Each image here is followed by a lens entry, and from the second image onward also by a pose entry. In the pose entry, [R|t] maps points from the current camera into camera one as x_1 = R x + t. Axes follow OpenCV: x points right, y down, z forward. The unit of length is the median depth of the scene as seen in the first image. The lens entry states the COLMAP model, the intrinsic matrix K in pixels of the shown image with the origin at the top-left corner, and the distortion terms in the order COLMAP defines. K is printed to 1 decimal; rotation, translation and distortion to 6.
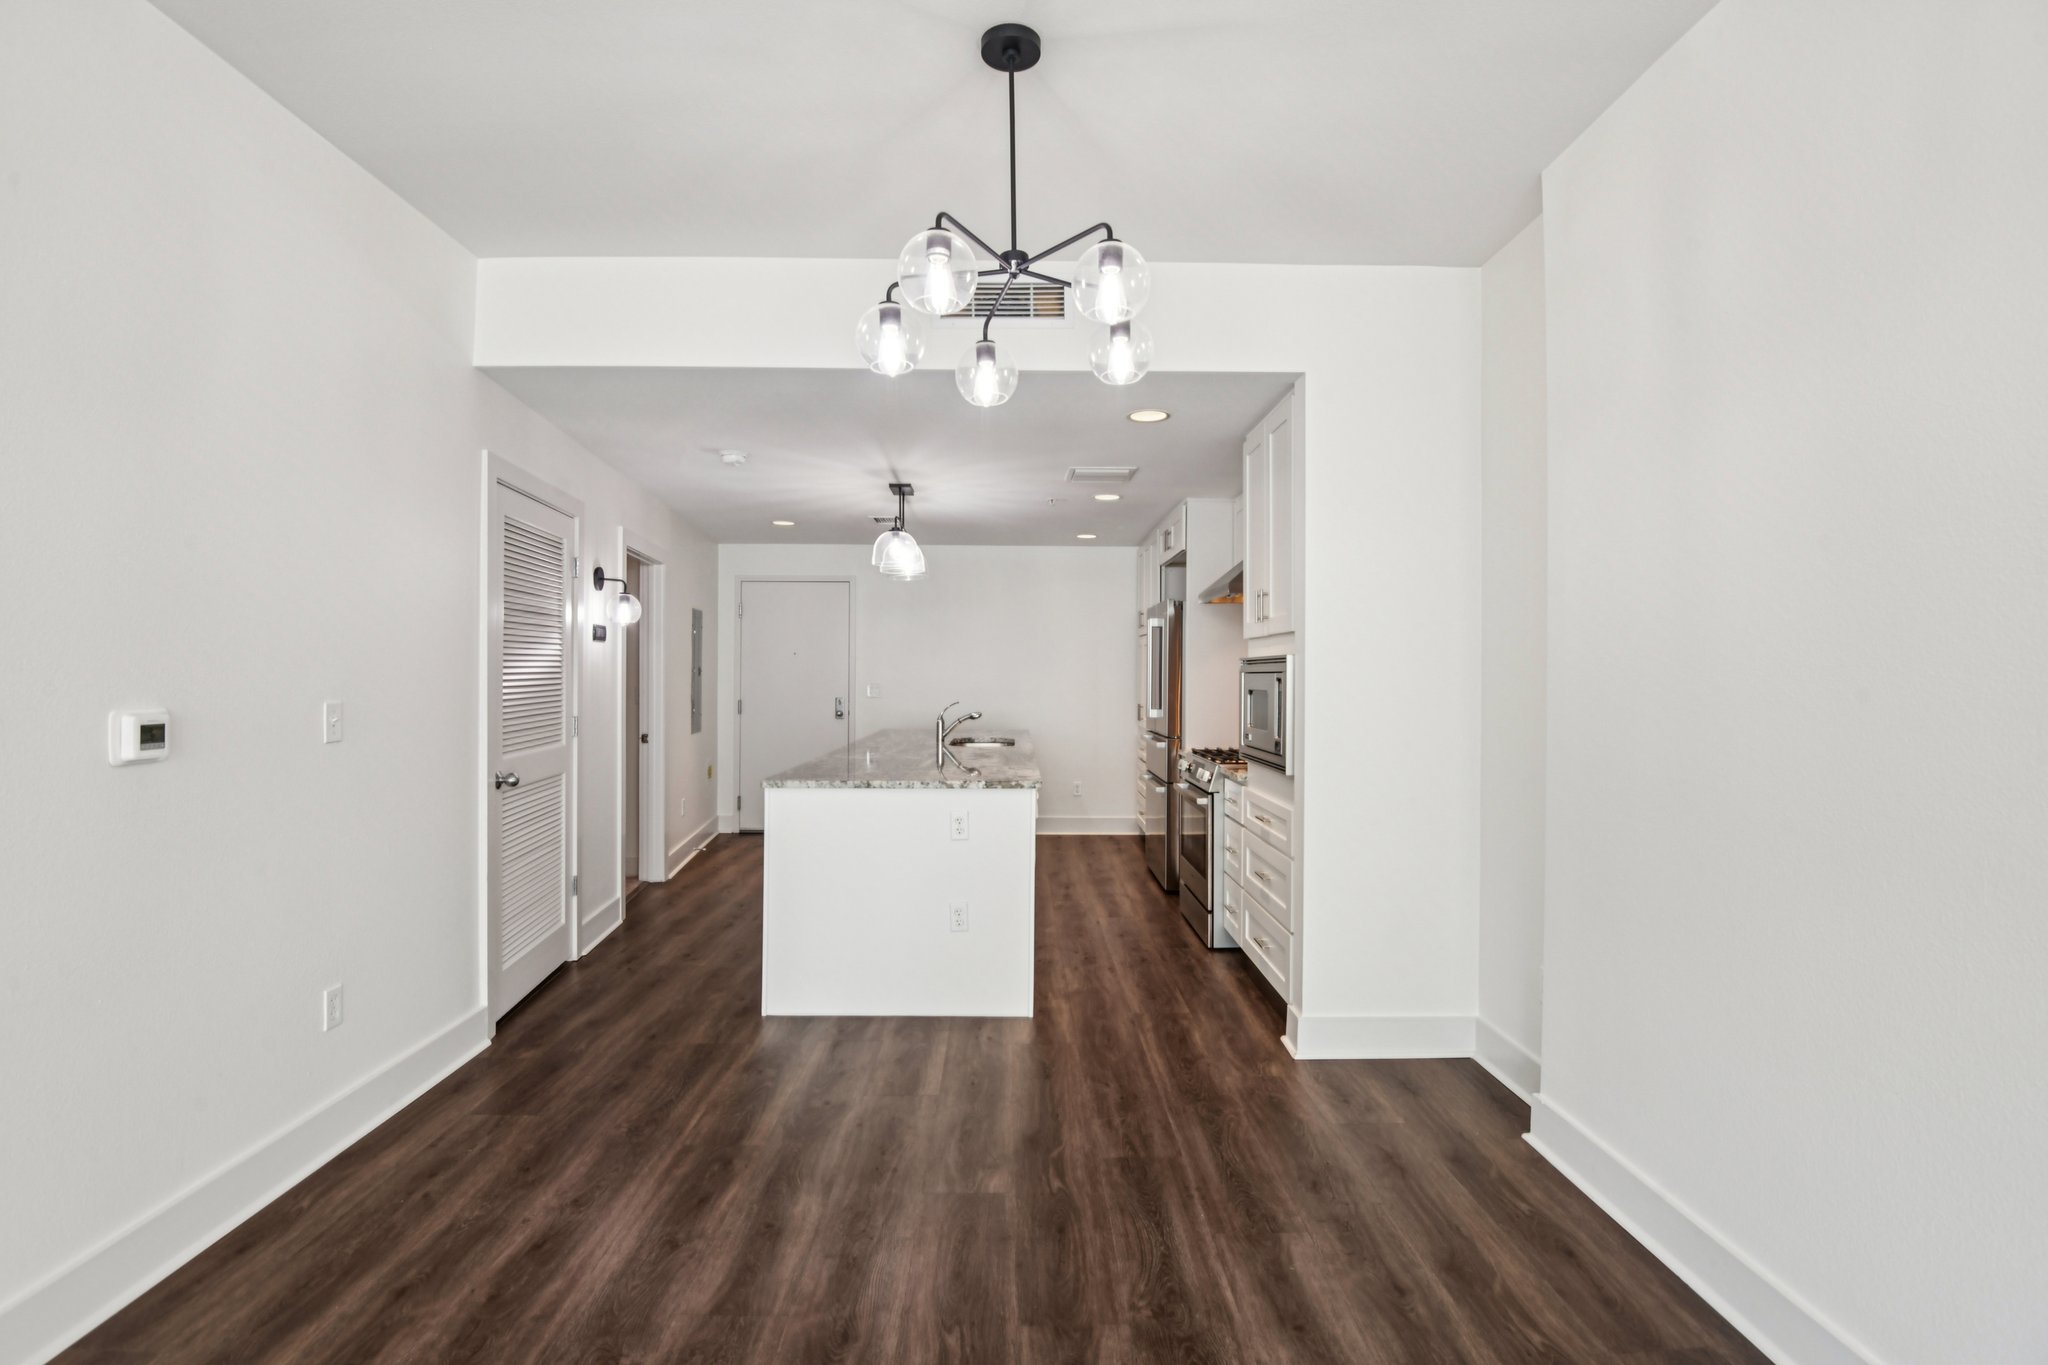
lens RADIAL K [[960.7, 0, 1030.2], [0, 960.7, 662.3], [0, 0, 1]] dist [0.006433, -0.029180]
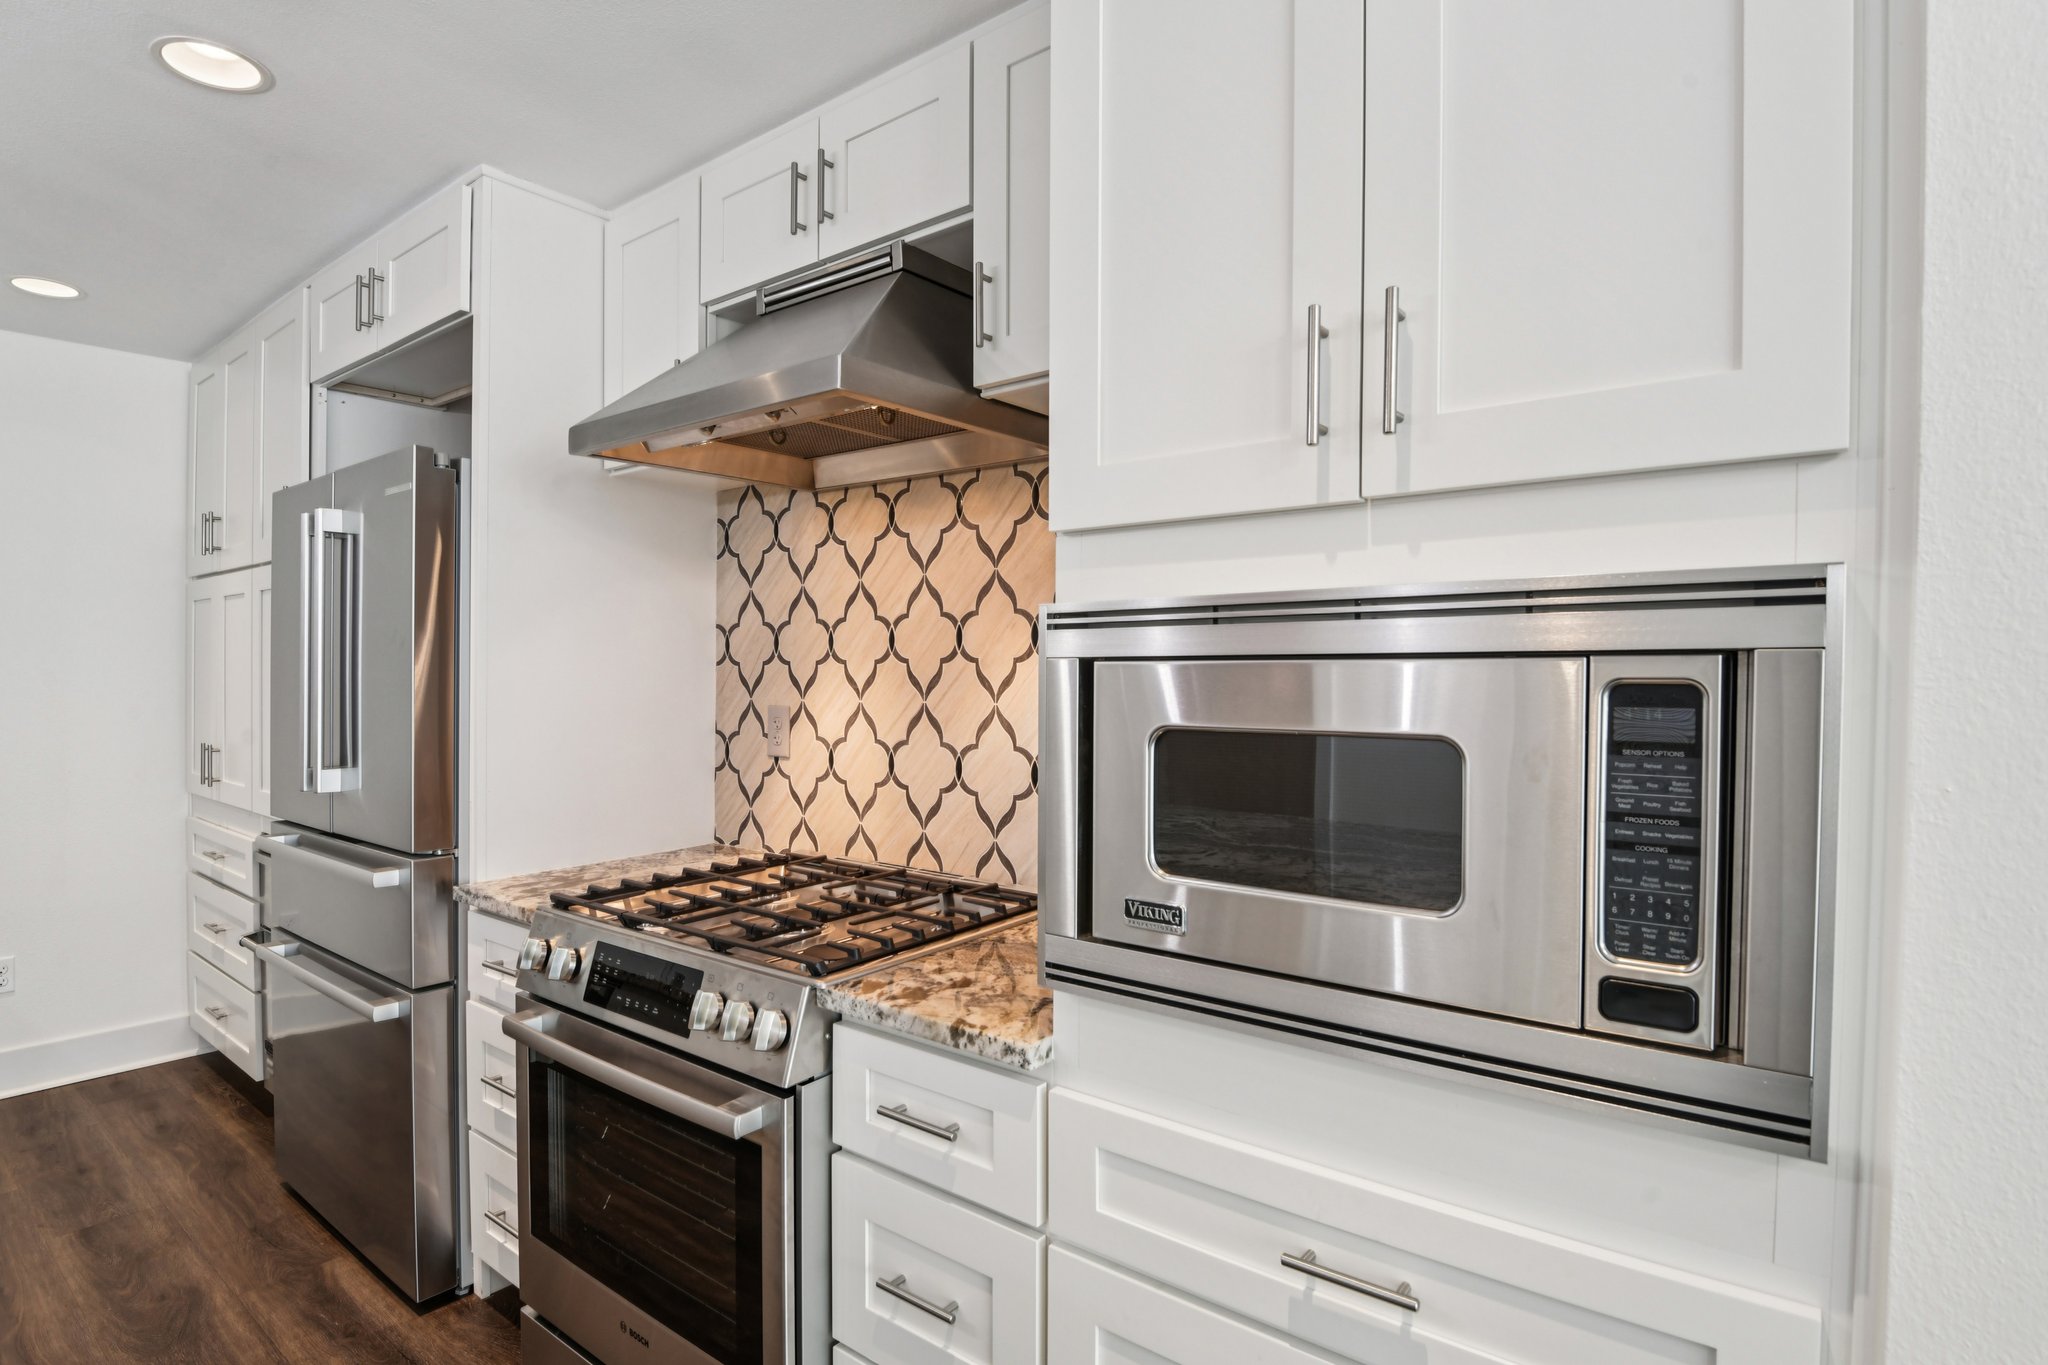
lens RADIAL K [[1025.1, 0, 1028.5], [0, 1025.1, 670.4], [0, 0, 1]] dist [-0.014908, -0.011275]
pose [[0.627262, -0.003505, 0.778800, -0.000564], [-0.006584, 0.999930, 0.009803, 0.011089], [-0.778780, -0.011277, 0.627196, 0.804475]]
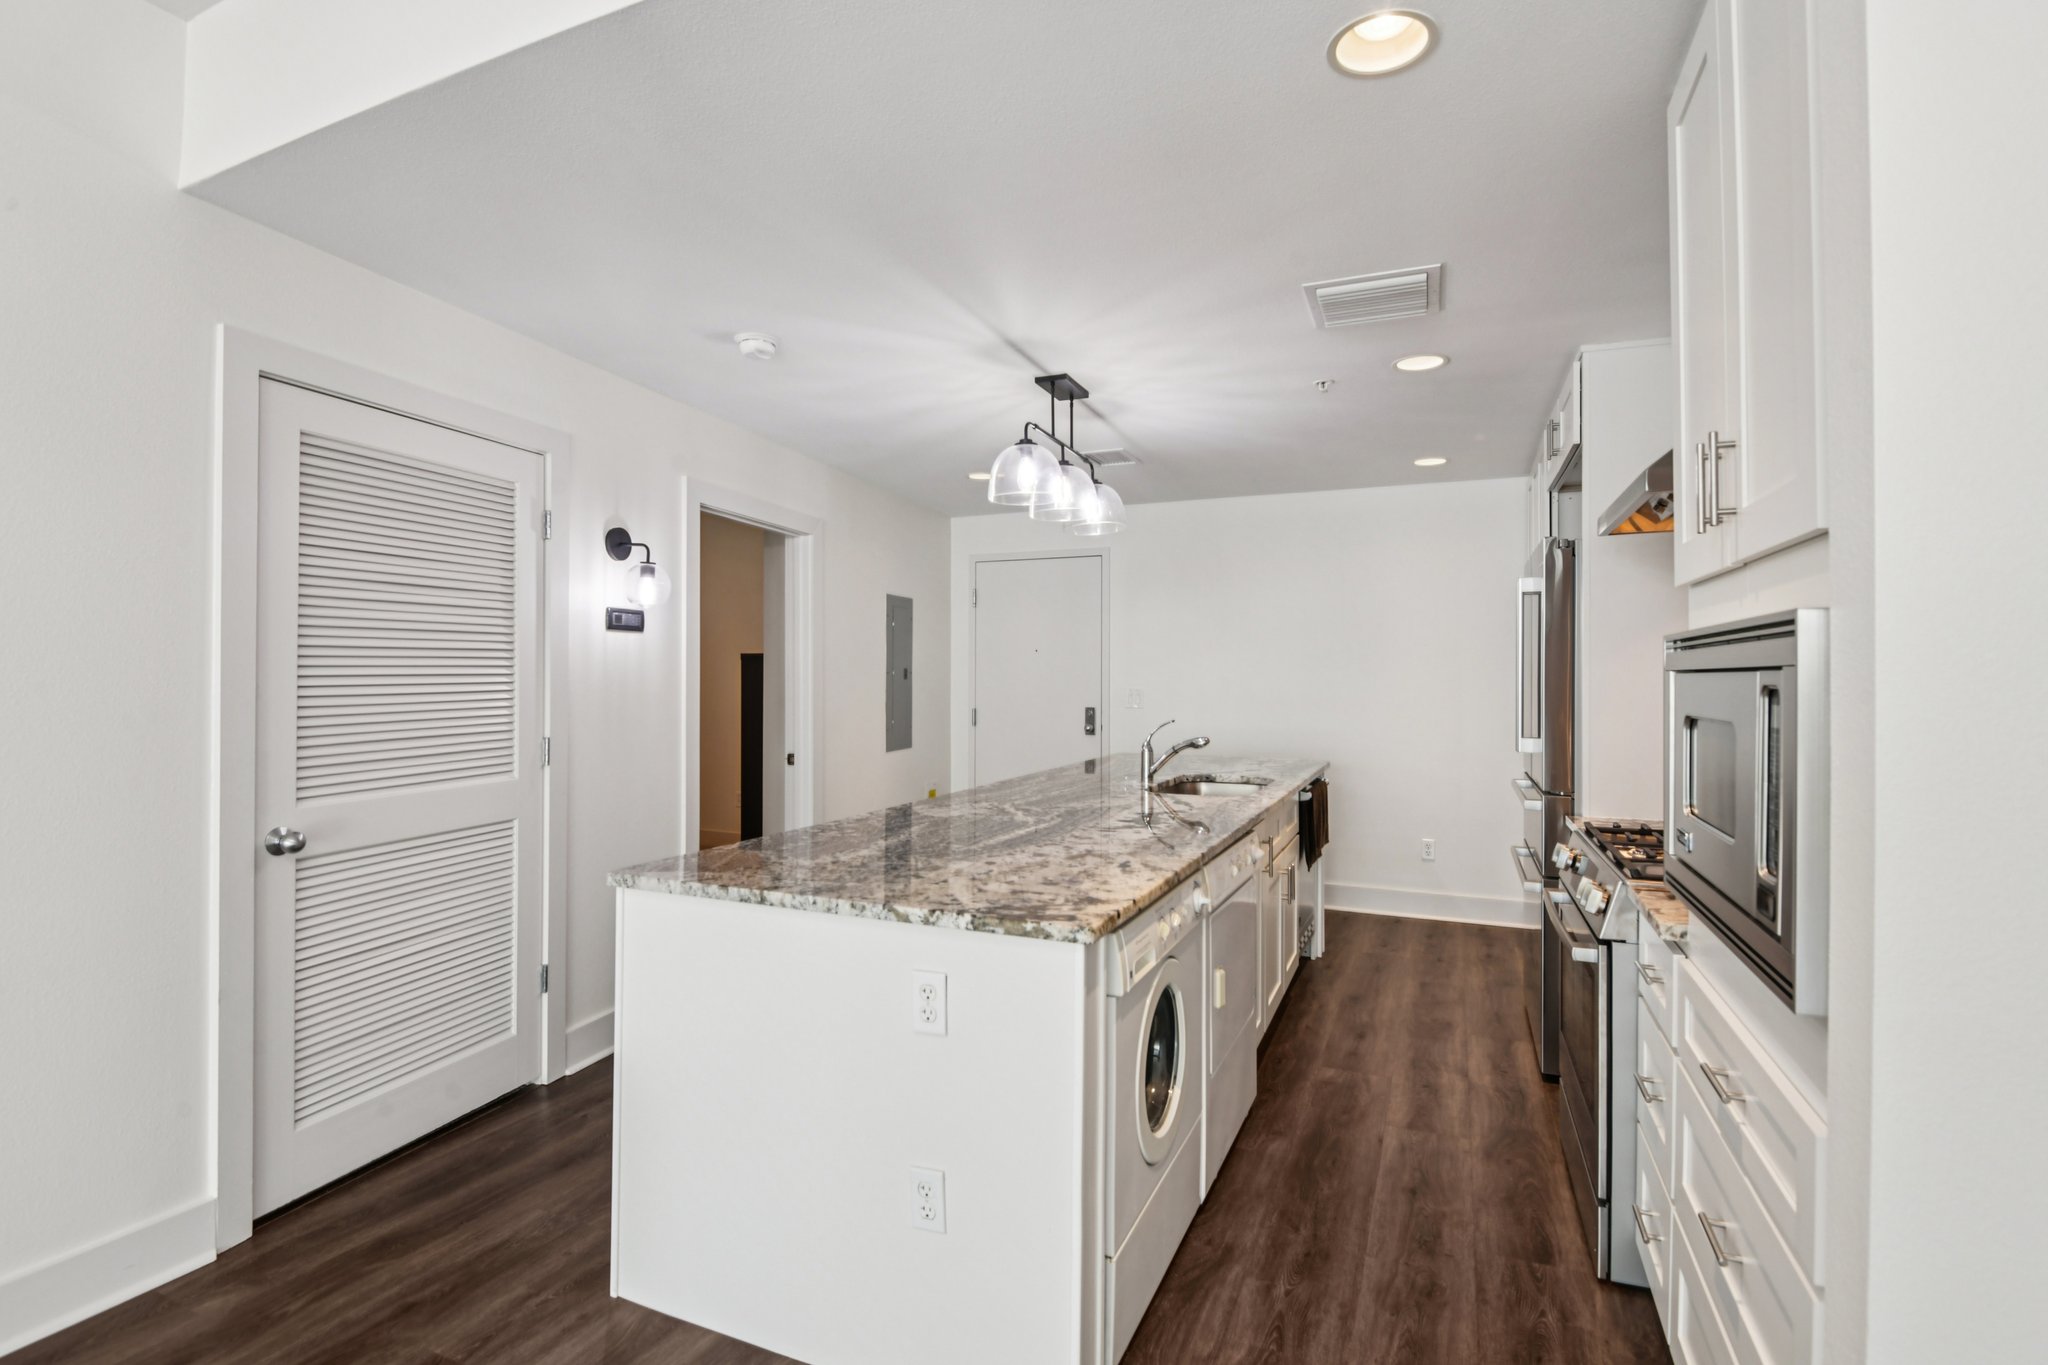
lens RADIAL K [[960.7, 0, 1030.2], [0, 960.7, 662.3], [0, 0, 1]] dist [0.006433, -0.029180]
pose [[0.907864, -0.007674, -0.419194, 0.140689], [0.006294, 0.999969, -0.004675, 0.007140], [0.419217, 0.001606, 0.907885, 0.509823]]
